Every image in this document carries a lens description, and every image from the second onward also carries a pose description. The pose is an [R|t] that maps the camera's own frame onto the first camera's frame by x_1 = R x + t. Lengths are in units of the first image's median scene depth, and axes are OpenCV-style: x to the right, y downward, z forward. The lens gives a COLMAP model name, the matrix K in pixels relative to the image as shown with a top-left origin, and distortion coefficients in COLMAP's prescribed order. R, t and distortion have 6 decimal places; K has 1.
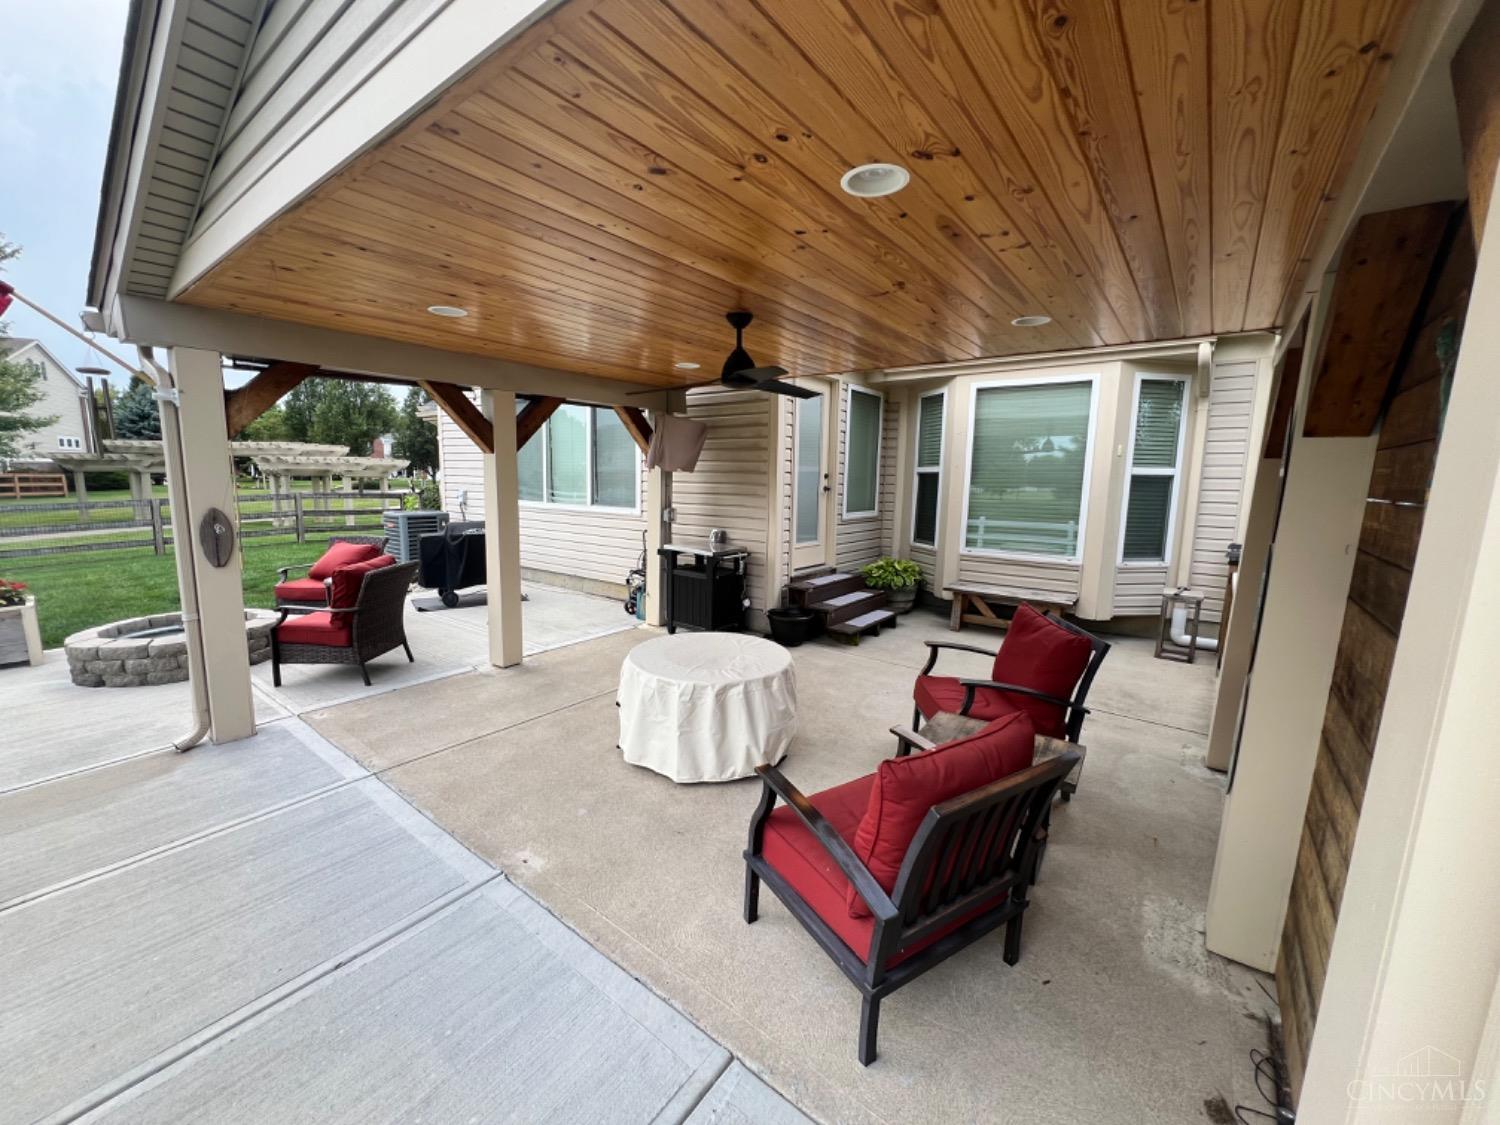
lens RADIAL K [[600.1, 0, 749.5], [0, 600.1, 566.6], [0, 0, 1]] dist [-0.002237, 0.000249]
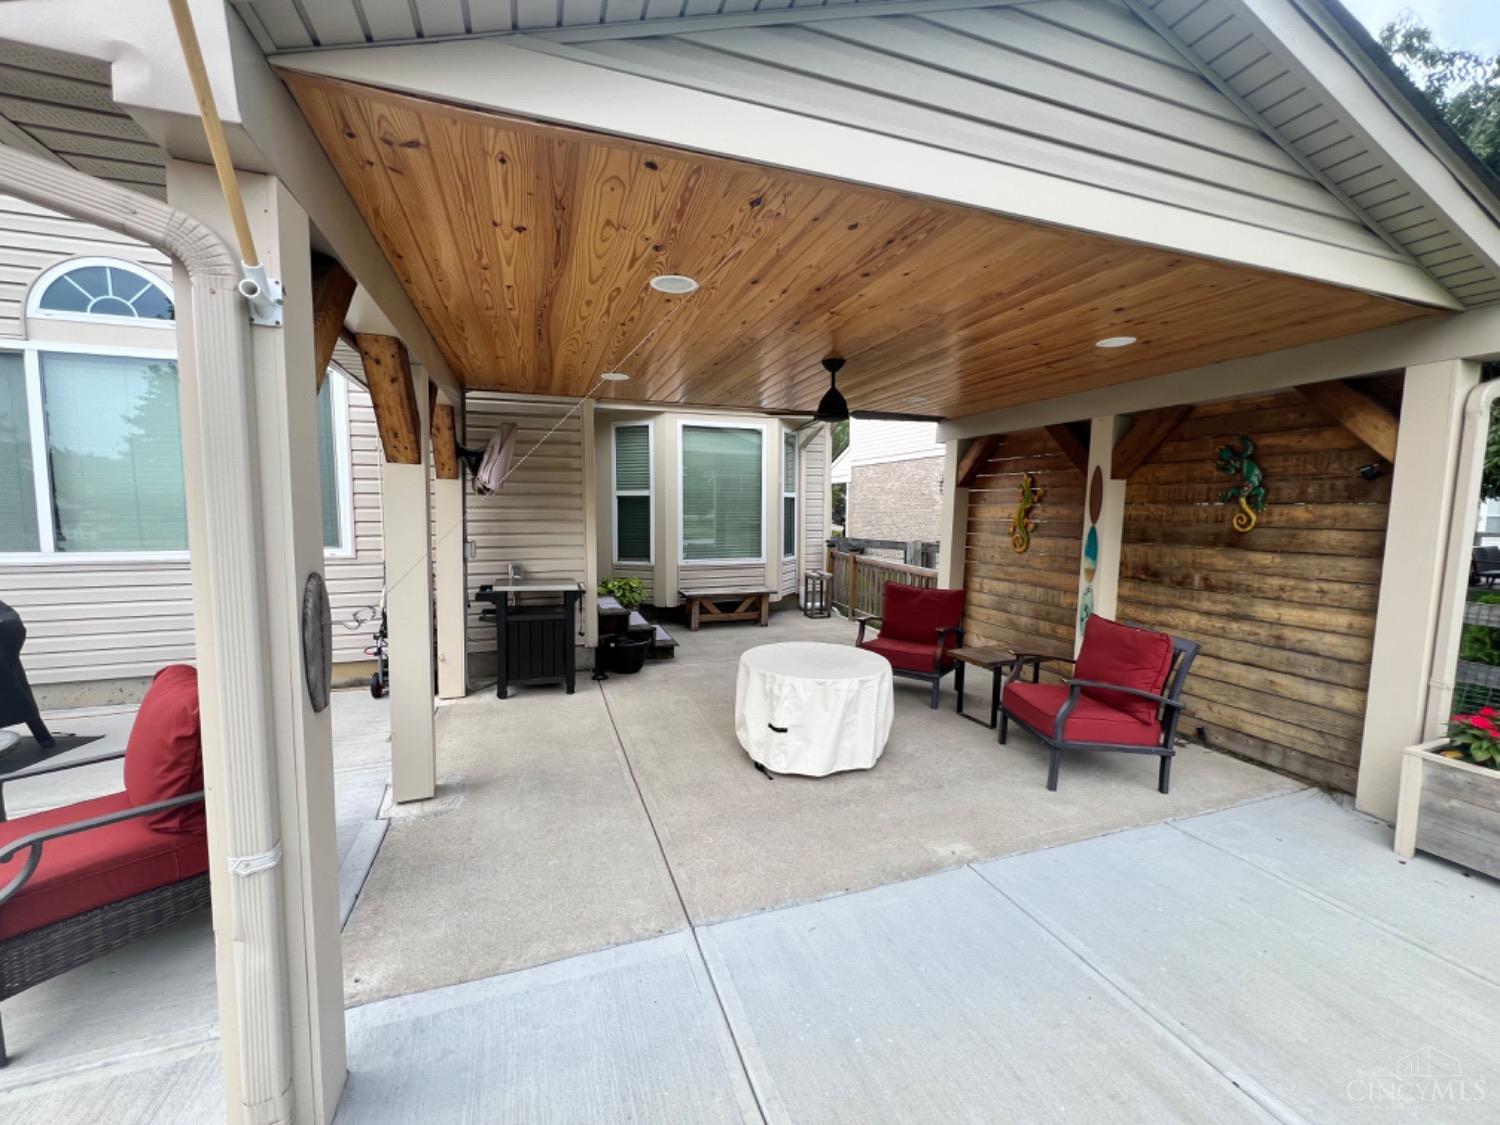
lens RADIAL K [[600.1, 0, 749.5], [0, 600.1, 566.6], [0, 0, 1]] dist [-0.002237, 0.000249]
pose [[0.539838, -0.097730, 0.836076, -0.648006], [0.131300, 0.990856, 0.031044, -0.044831], [-0.831466, 0.093018, 0.547734, 0.303287]]
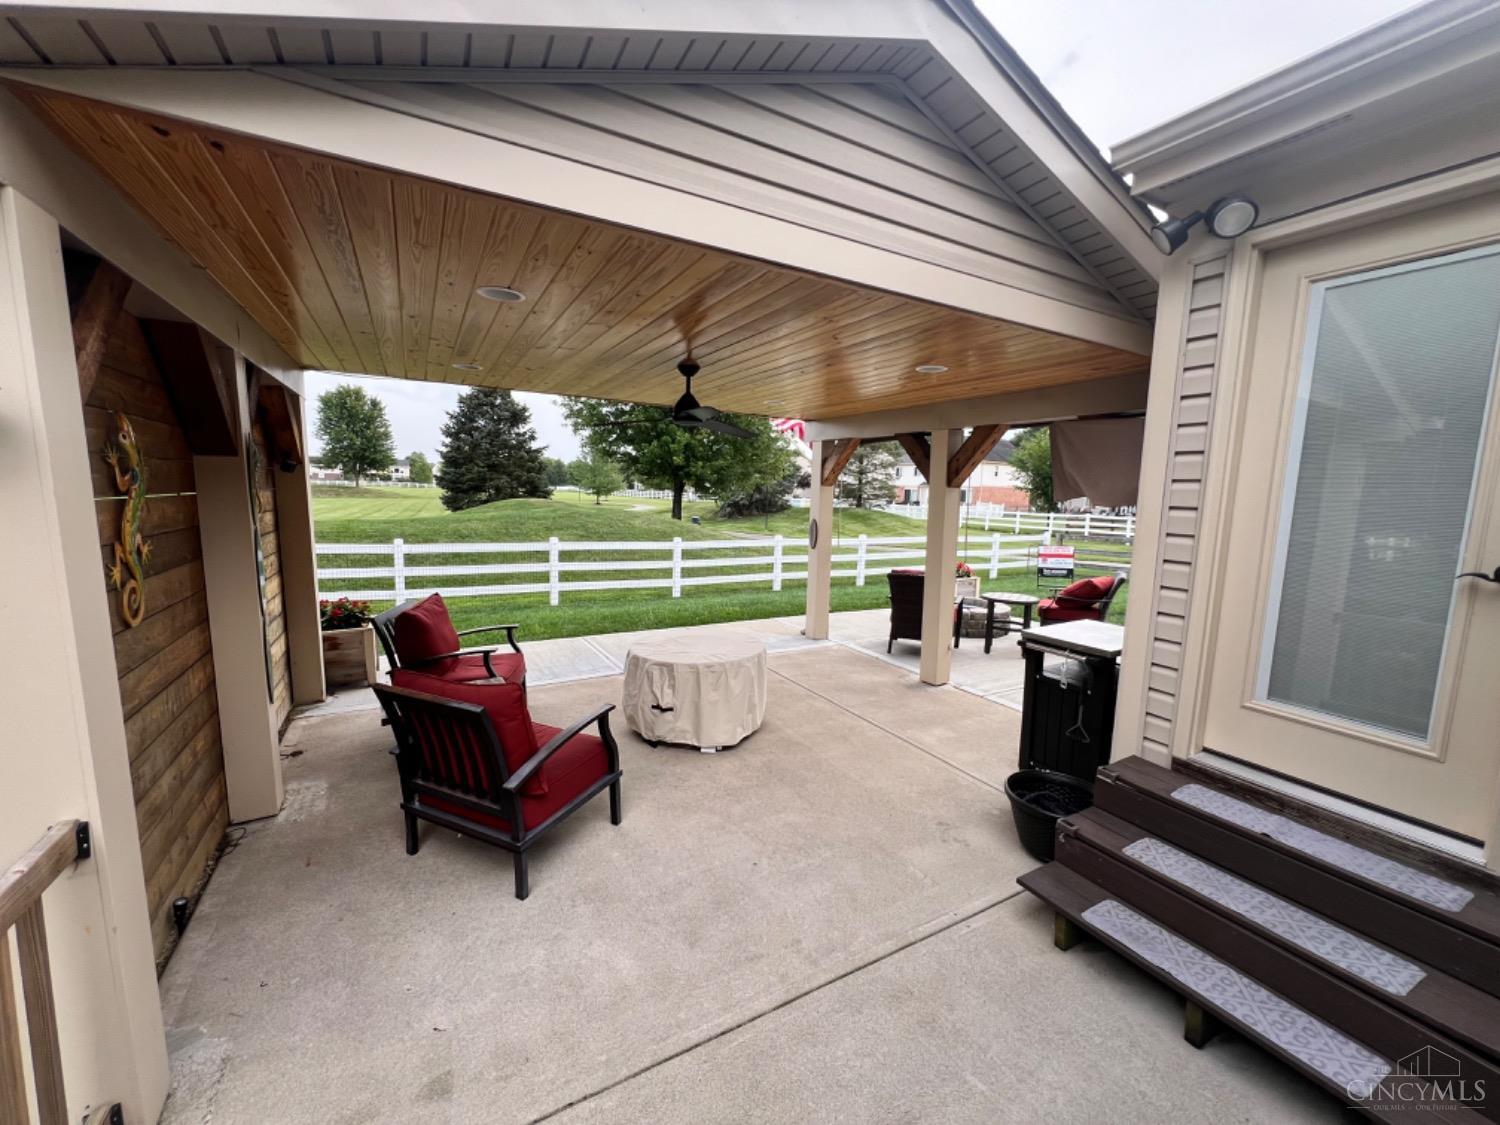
lens RADIAL K [[600.1, 0, 749.5], [0, 600.1, 566.6], [0, 0, 1]] dist [-0.002237, 0.000249]
pose [[-0.394206, 0.093924, -0.914210, 0.618659], [-0.167630, 0.970728, 0.172012, -0.150601], [0.903605, 0.221057, -0.366923, 0.944769]]
